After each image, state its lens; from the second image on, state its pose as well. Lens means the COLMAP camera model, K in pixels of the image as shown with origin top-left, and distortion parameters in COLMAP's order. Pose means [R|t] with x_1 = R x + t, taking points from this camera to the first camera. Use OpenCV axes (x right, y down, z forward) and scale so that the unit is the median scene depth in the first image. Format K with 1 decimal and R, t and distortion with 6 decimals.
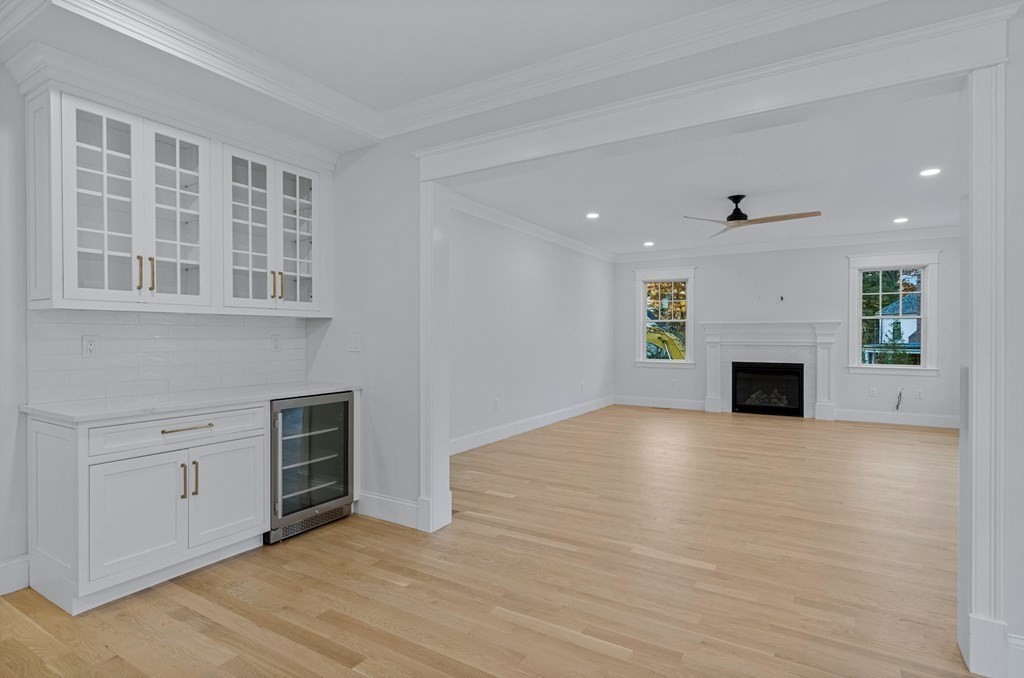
lens RADIAL K [[520.6, 0, 513.2], [0, 520.6, 335.6], [0, 0, 1]] dist [0.003614, -0.000868]
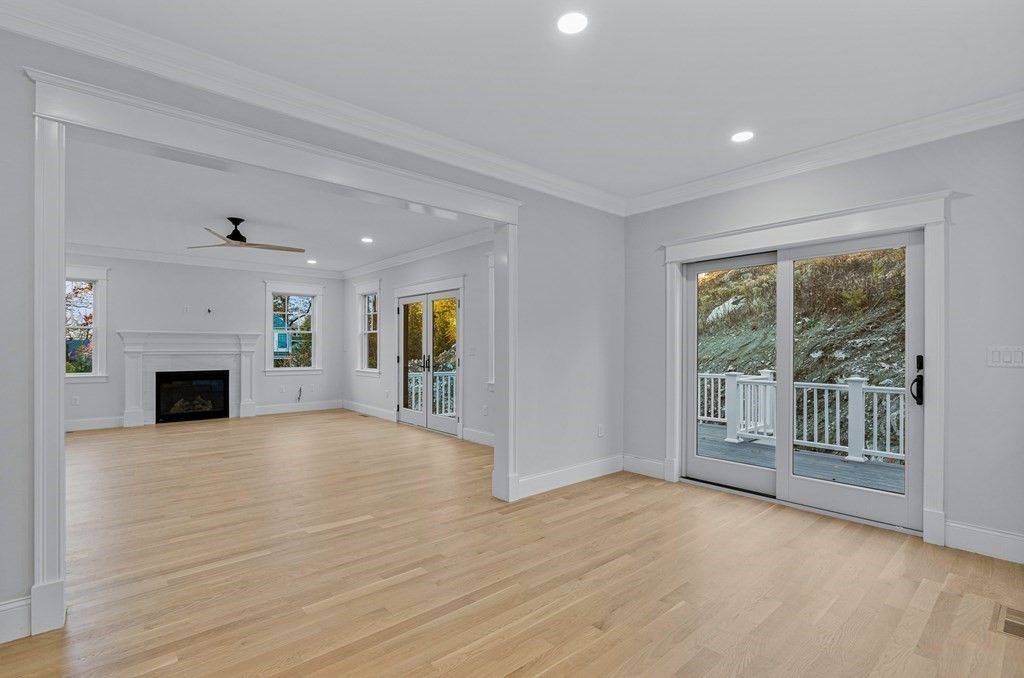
lens RADIAL K [[478.3, 0, 512.2], [0, 478.3, 346.3], [0, 0, 1]] dist [-0.006952, 0.001655]
pose [[0.299610, 0.000761, 0.954062, -0.257890], [-0.002590, 0.999997, 0.000015, 0.000222], [-0.954058, -0.002476, 0.299611, 0.102816]]
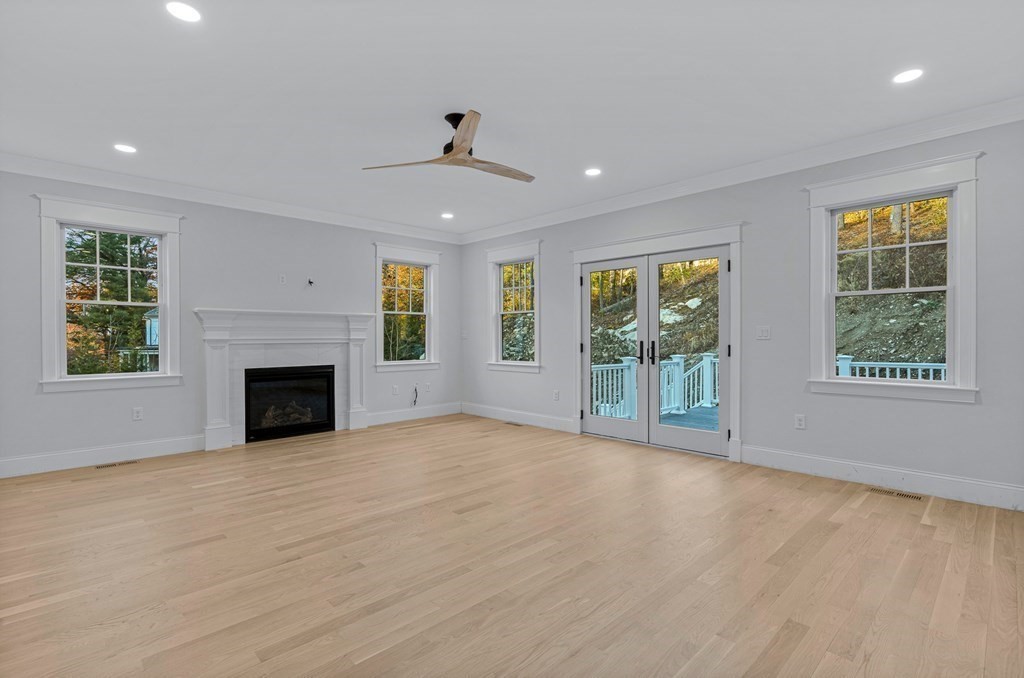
lens RADIAL K [[478.3, 0, 503.5], [0, 478.3, 341.6], [0, 0, 1]] dist [-0.006952, 0.001655]
pose [[0.247679, -0.008329, 0.968806, -0.108932], [0.005225, 0.999960, 0.007261, 0.013154], [-0.968828, 0.003264, 0.247712, 0.572526]]
